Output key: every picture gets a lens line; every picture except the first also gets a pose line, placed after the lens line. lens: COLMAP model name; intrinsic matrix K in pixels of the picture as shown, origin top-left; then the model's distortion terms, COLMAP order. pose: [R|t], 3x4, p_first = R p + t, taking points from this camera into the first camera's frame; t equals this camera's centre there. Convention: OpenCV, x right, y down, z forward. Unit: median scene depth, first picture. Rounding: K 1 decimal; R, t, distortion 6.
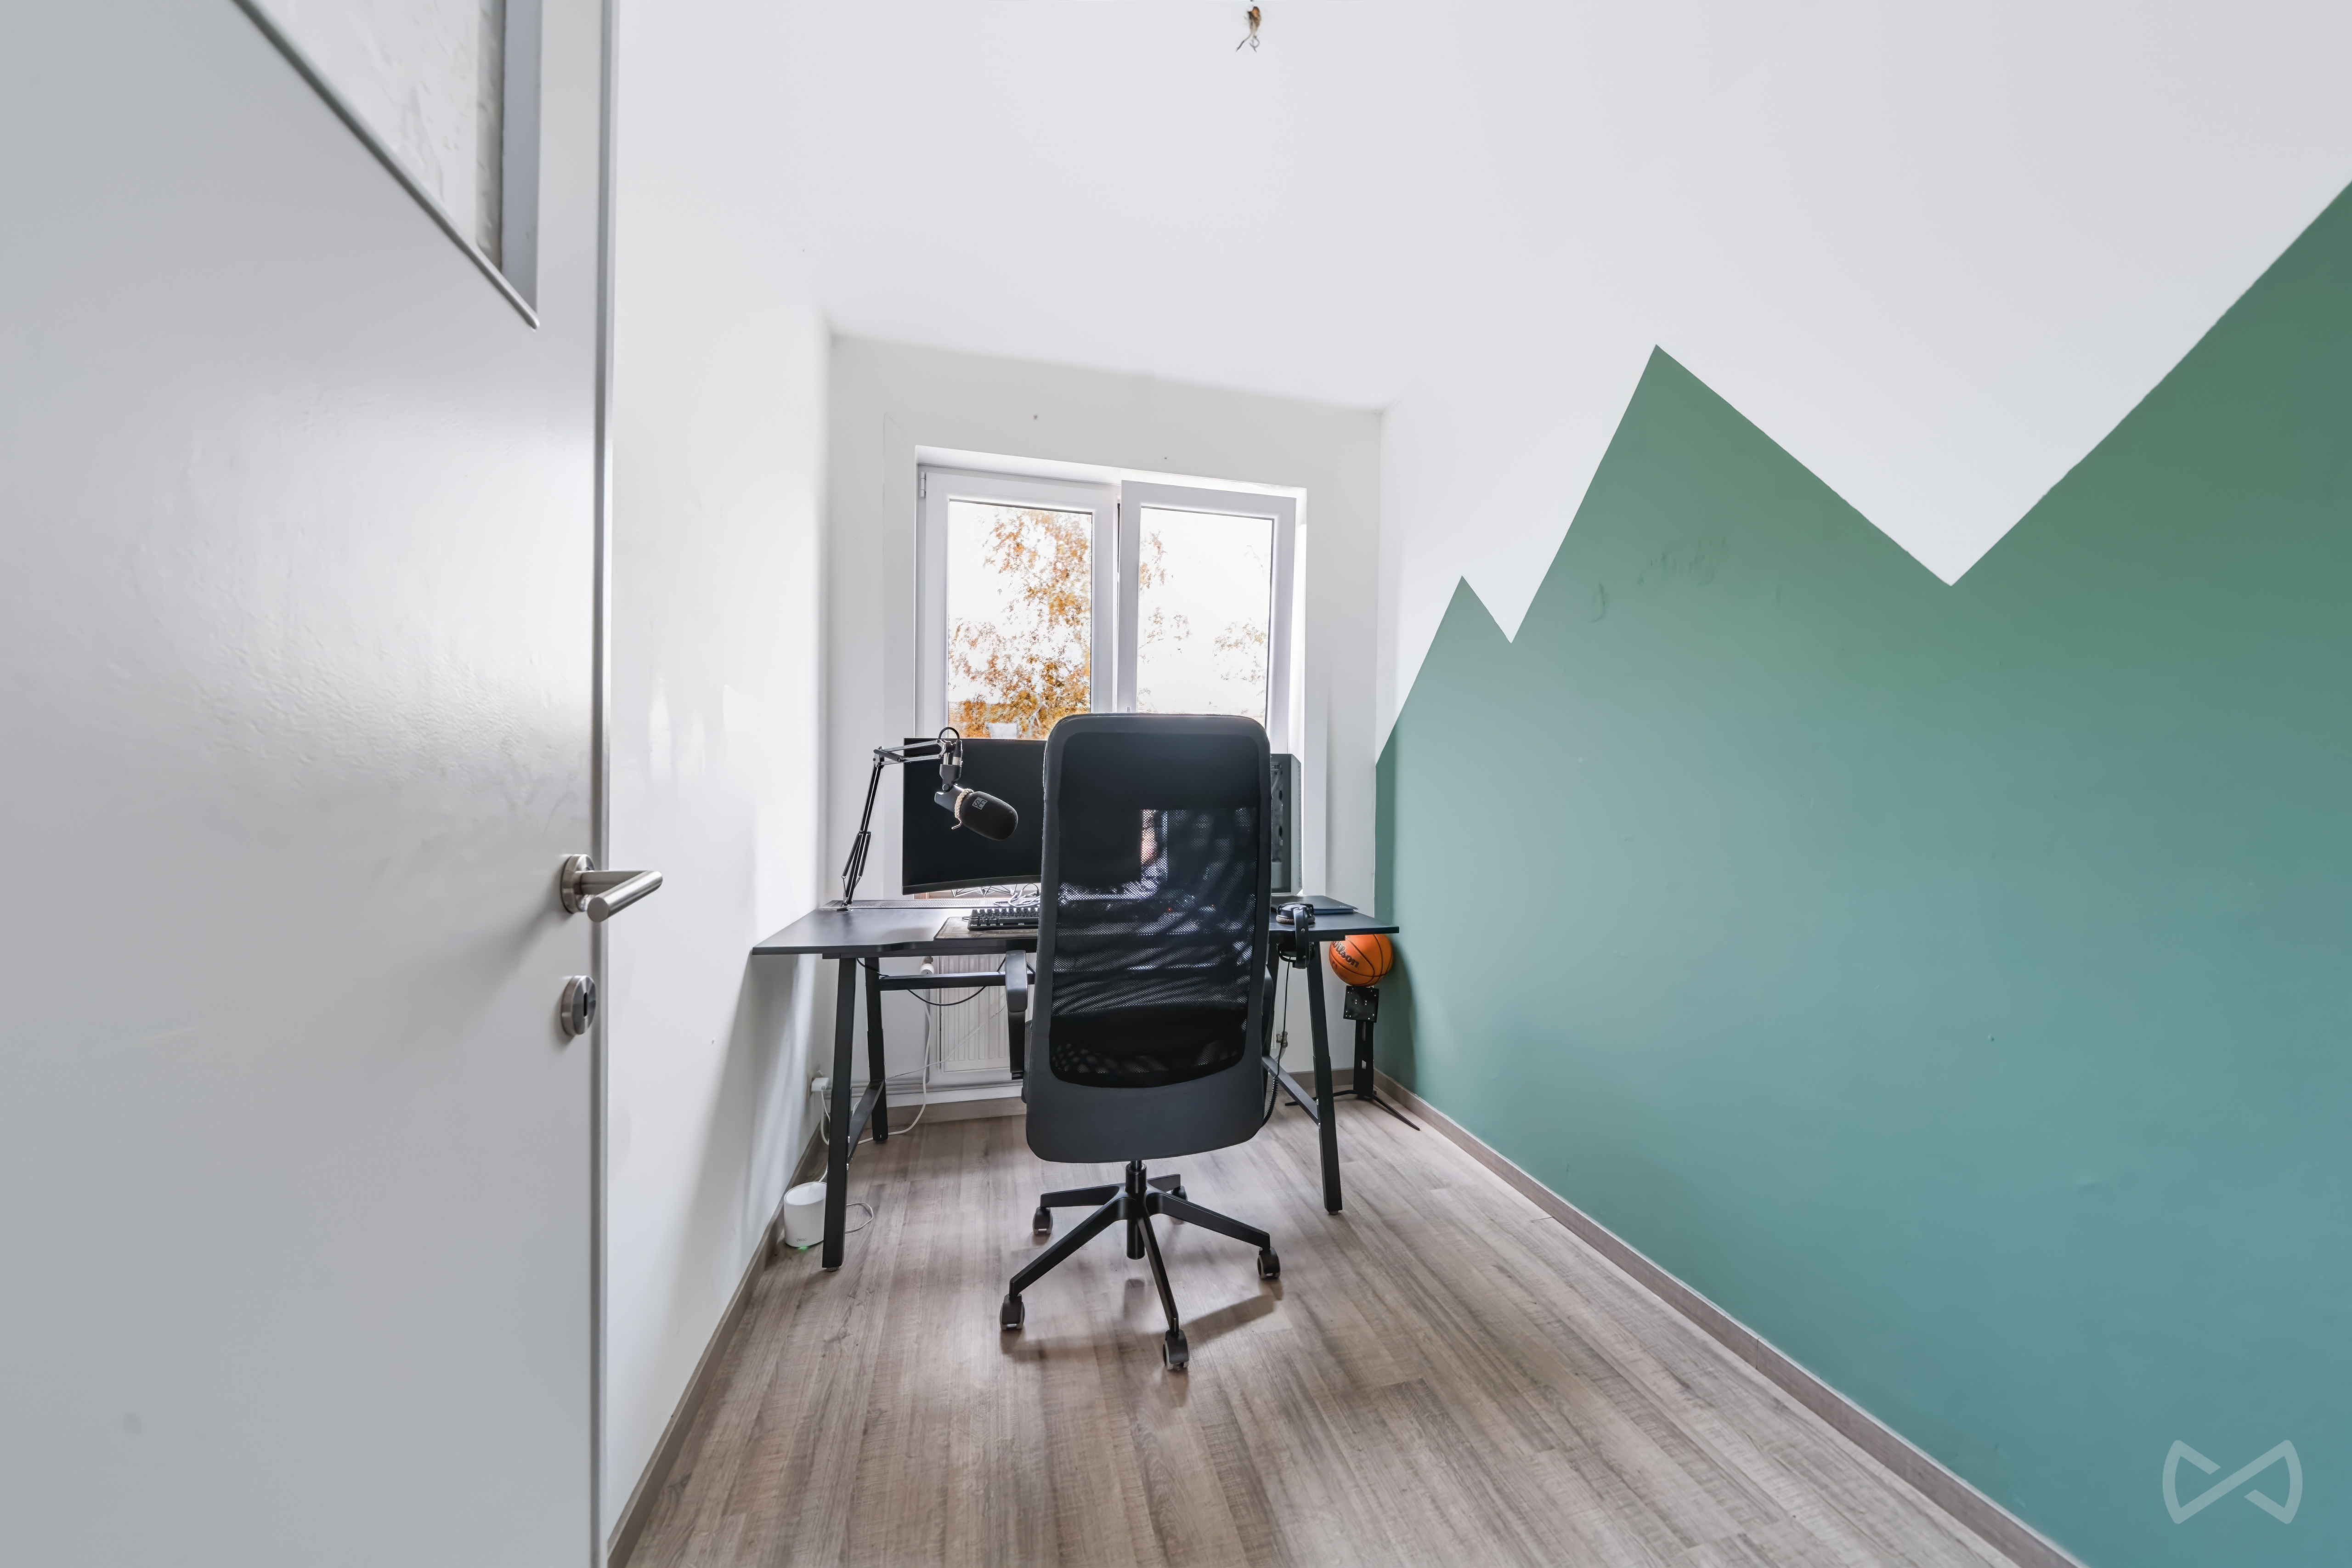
lens RADIAL K [[856.1, 0, 1185.6], [0, 856.1, 792.4], [0, 0, 1]] dist [-0.005908, 0.000242]
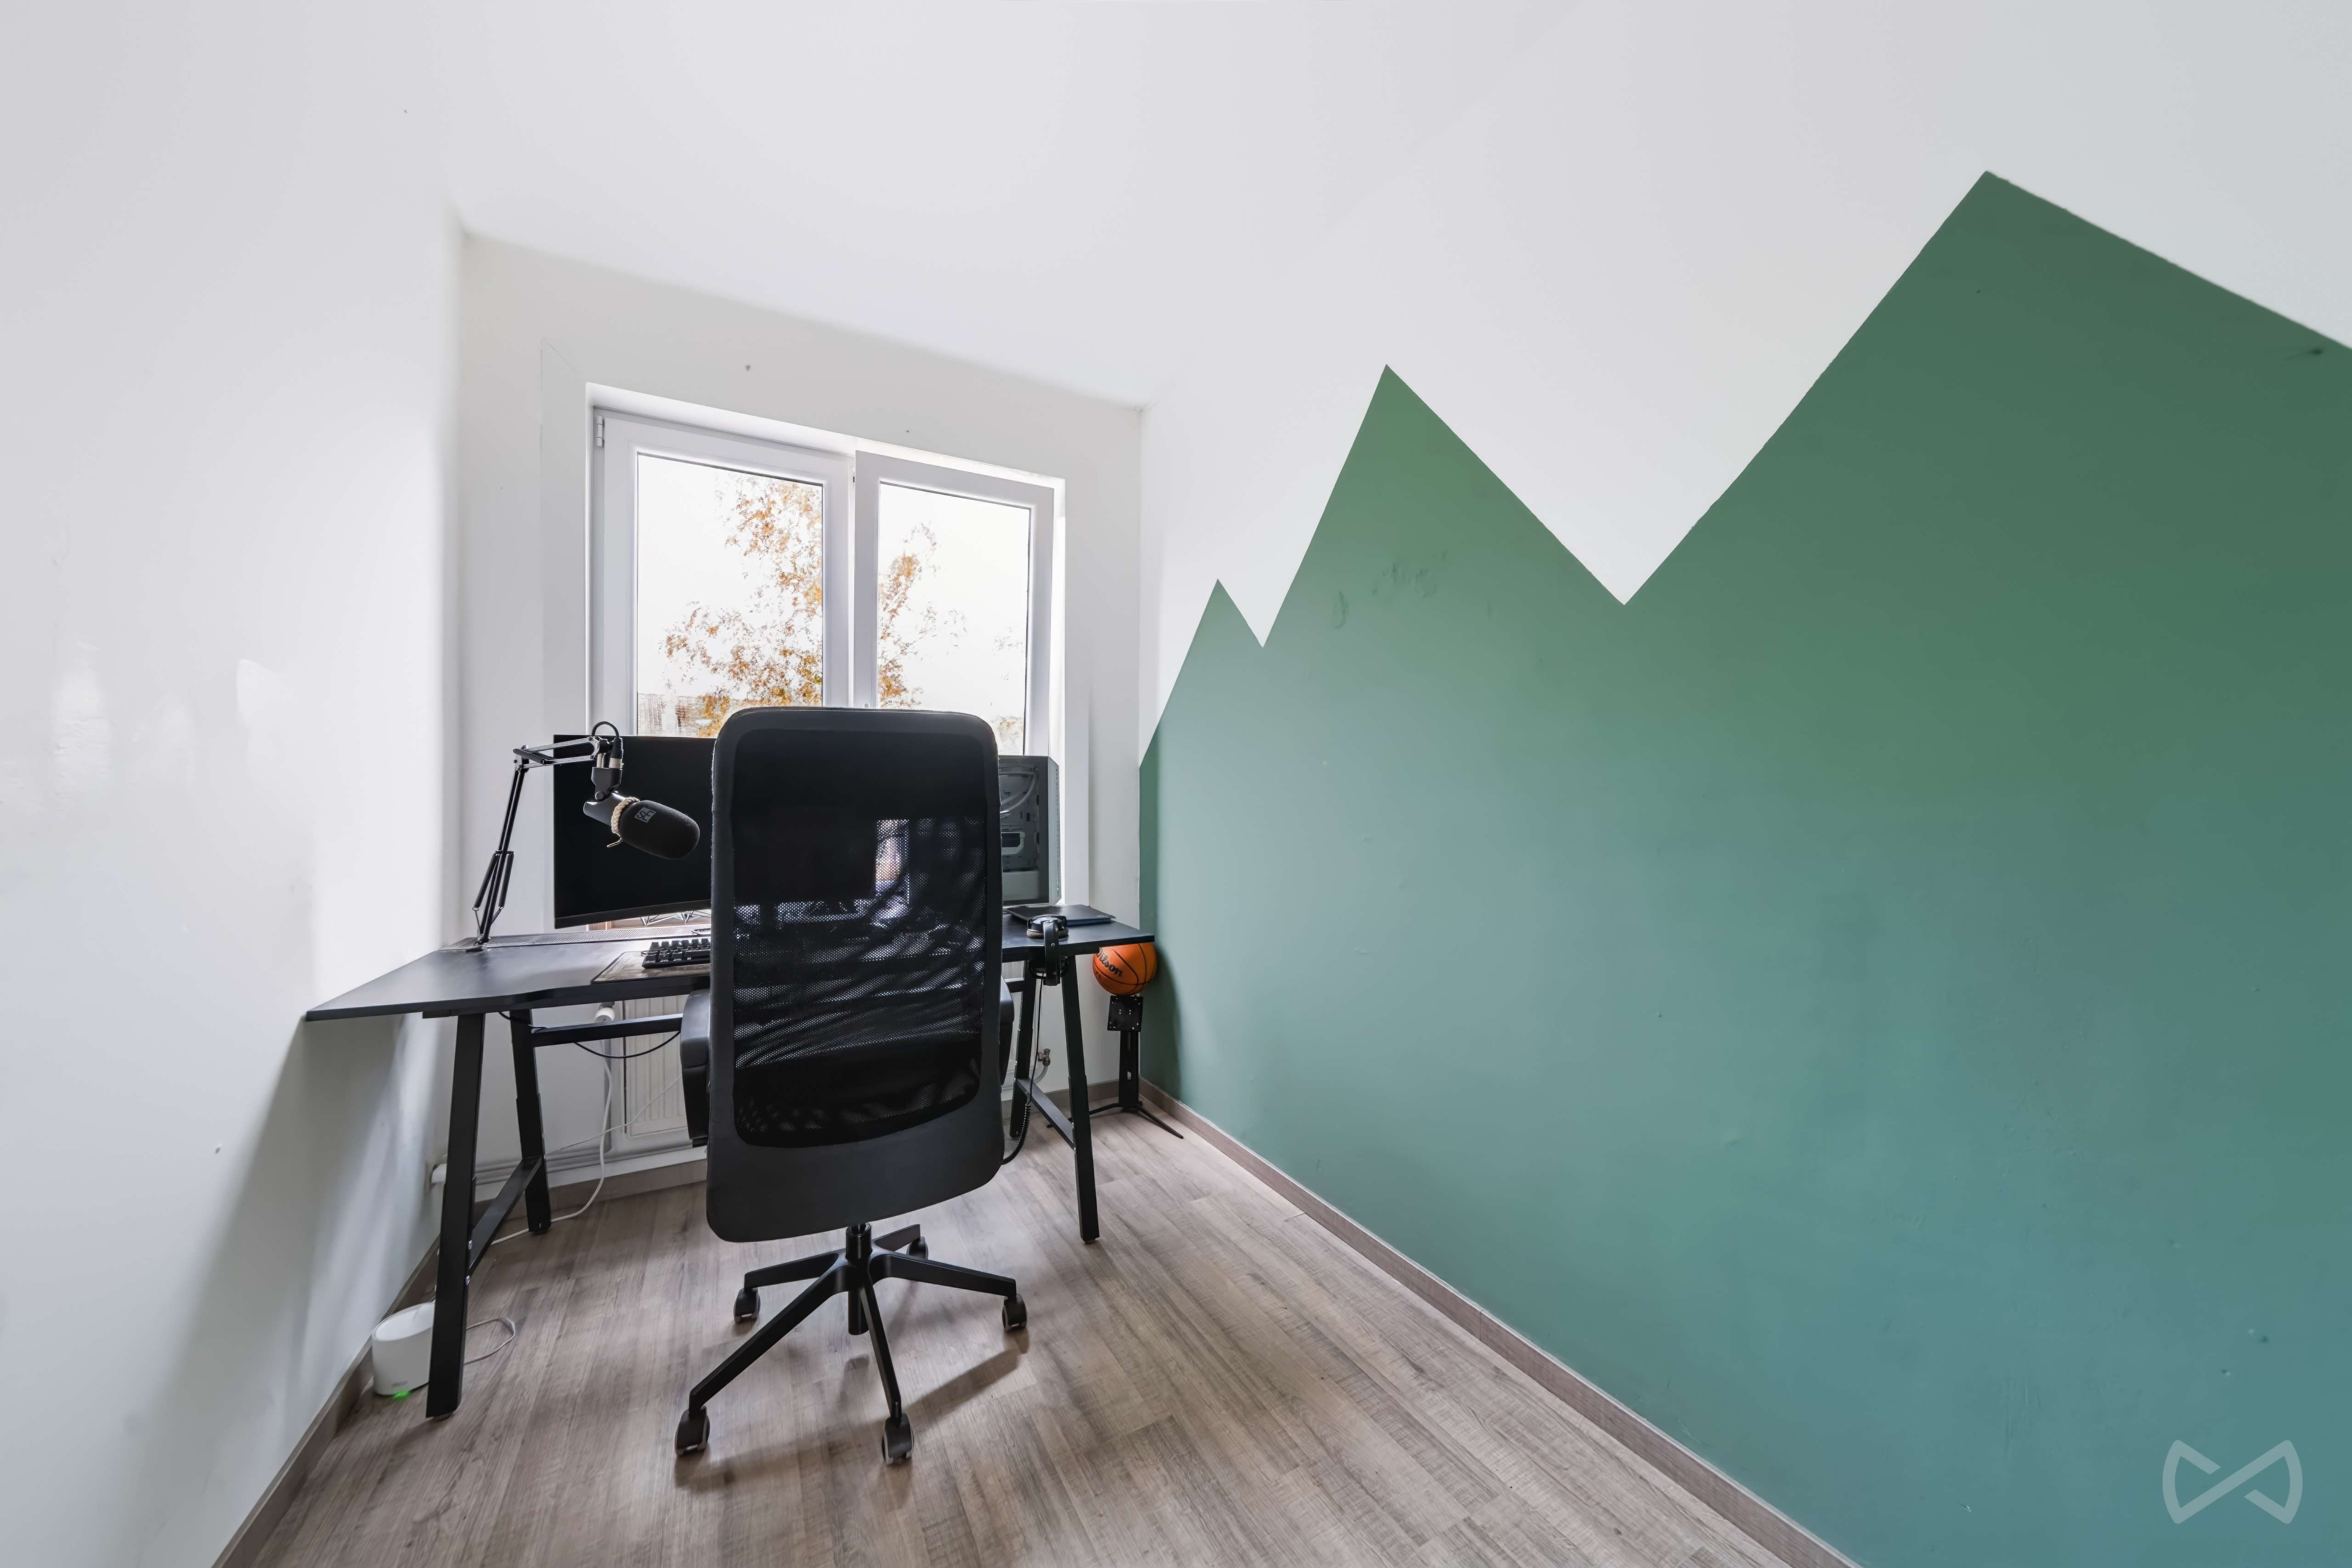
lens RADIAL K [[856.1, 0, 1215.9], [0, 856.1, 789.5], [0, 0, 1]] dist [-0.005908, 0.000242]
pose [[0.959511, -0.007917, 0.281560, 0.045395], [0.009882, 0.999936, -0.005560, -0.001278], [-0.281498, 0.008117, 0.959527, 0.051341]]
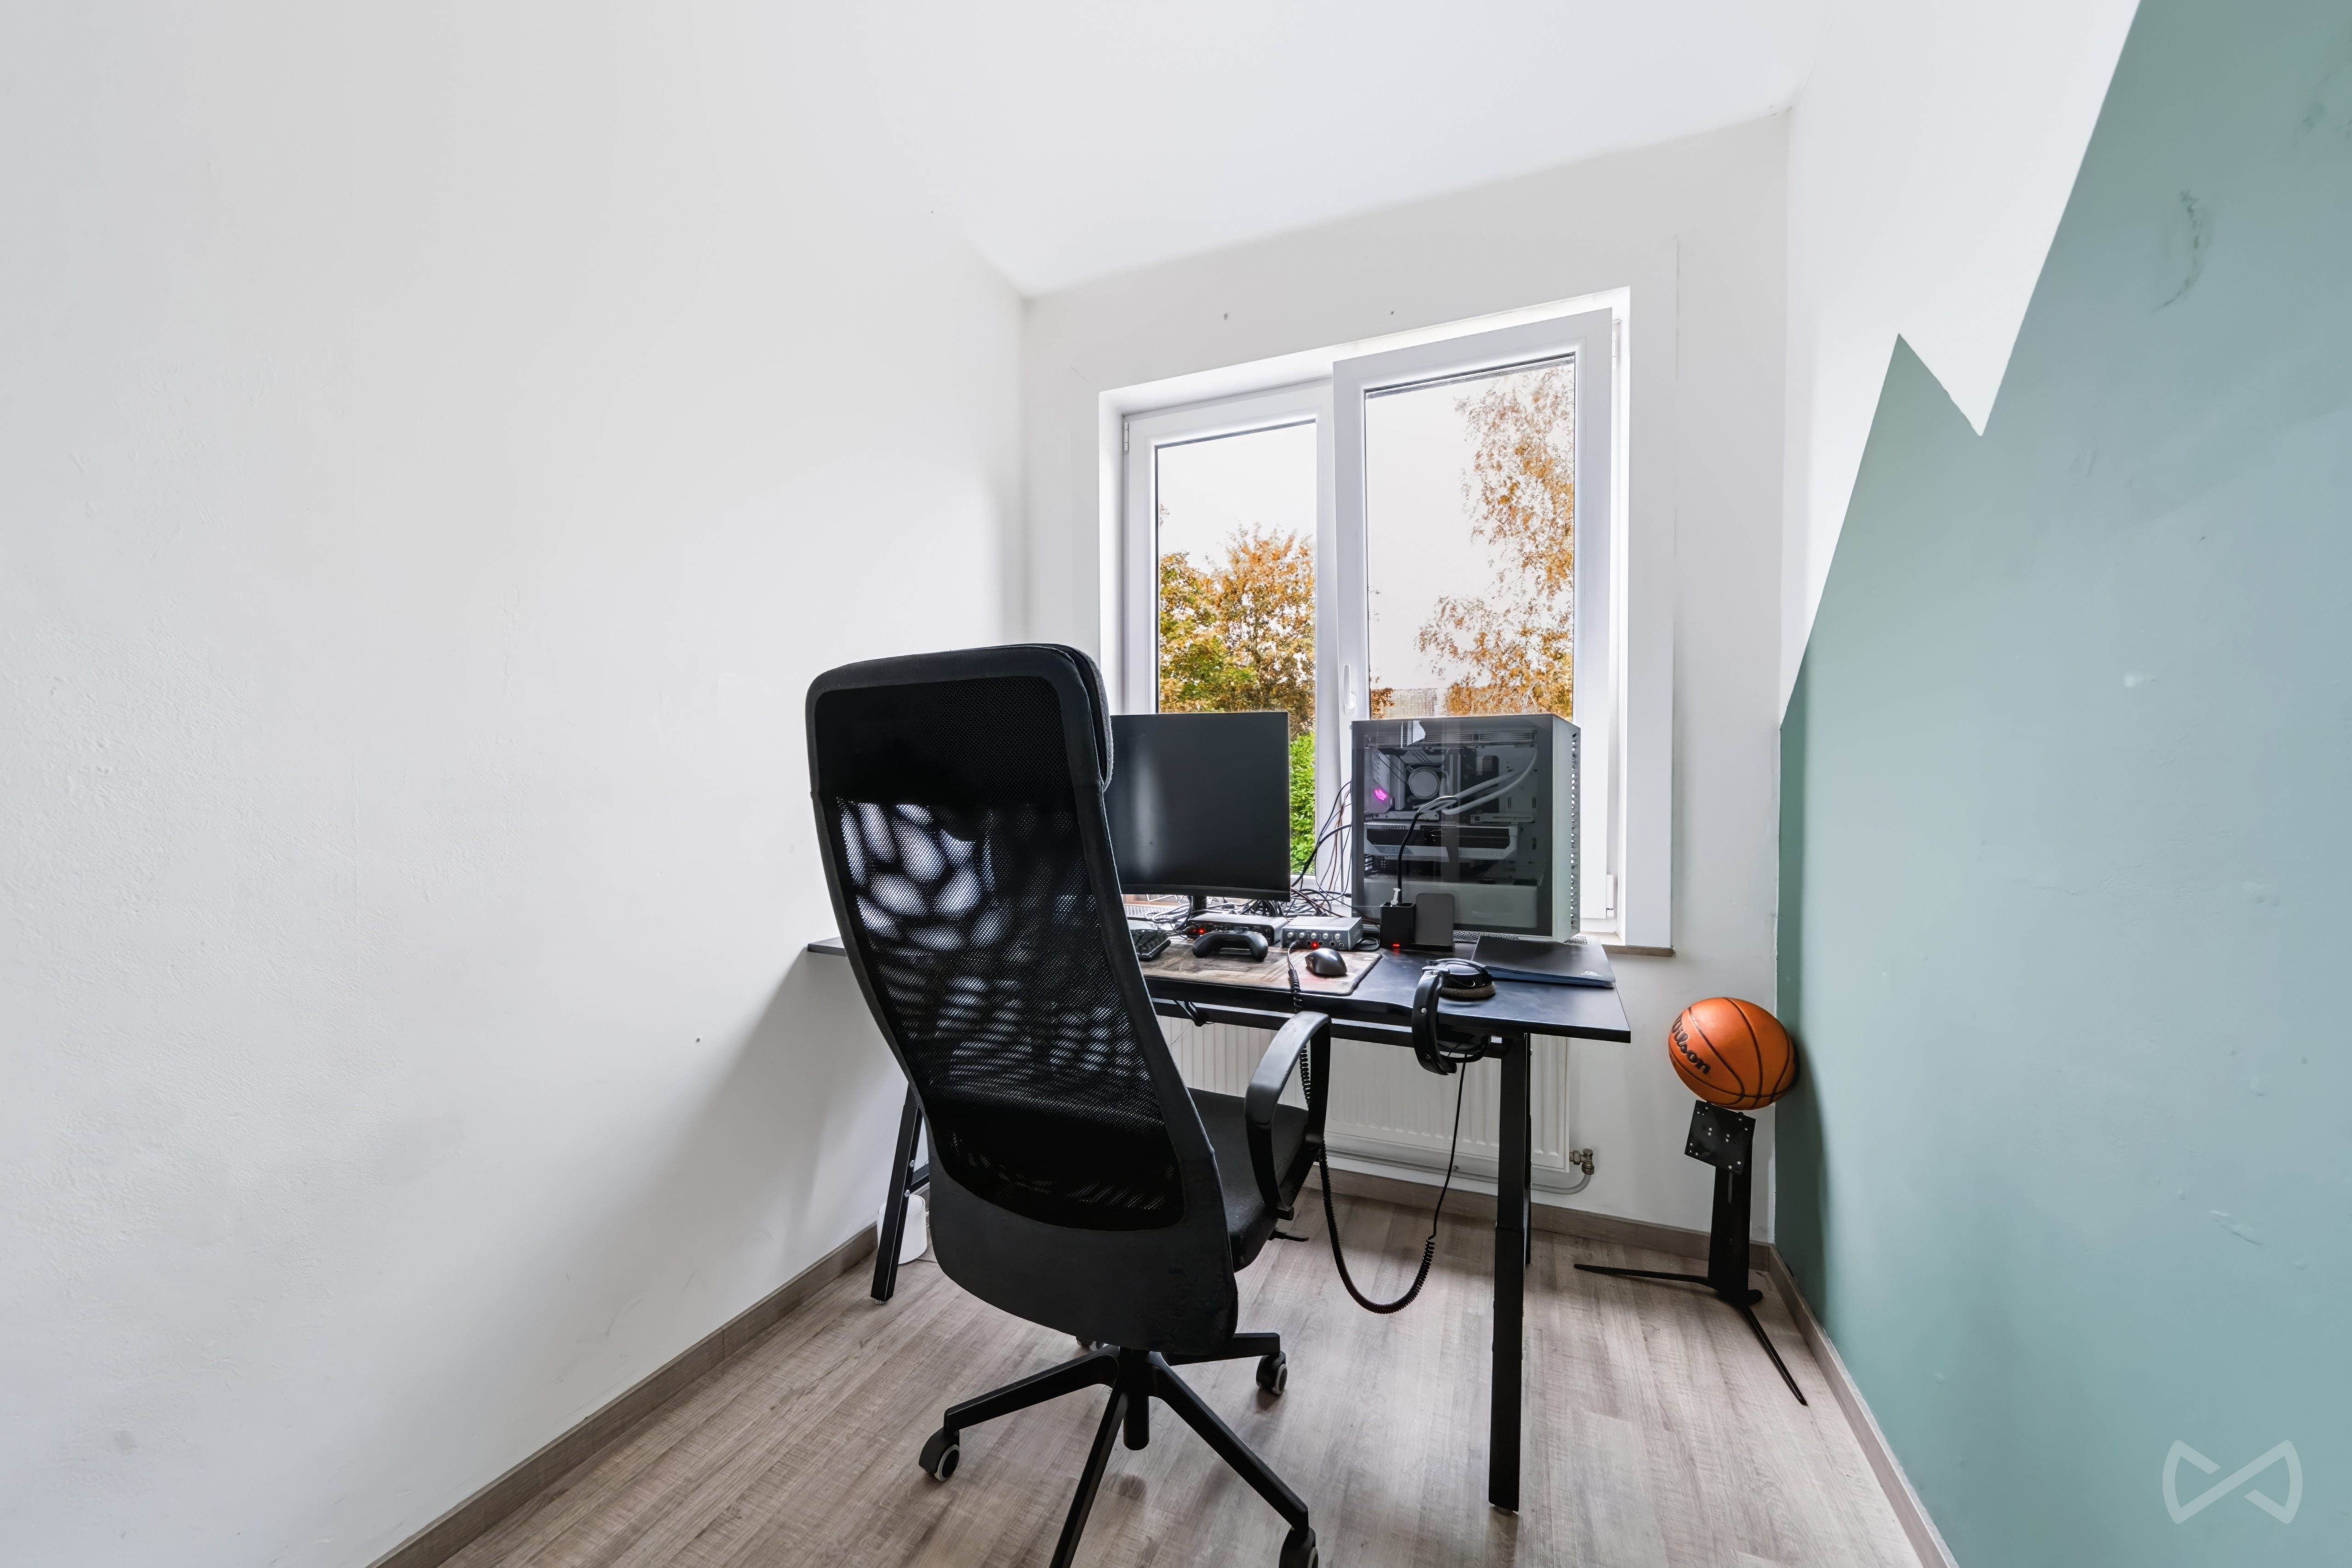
lens RADIAL K [[856.0, 0, 1103.6], [0, 856.0, 792.7], [0, 0, 1]] dist [-0.005908, 0.000242]
pose [[0.792785, -0.001747, -0.609499, 0.314940], [0.009035, 0.999920, 0.008886, 0.004529], [0.609434, -0.012552, 0.792737, 0.398297]]
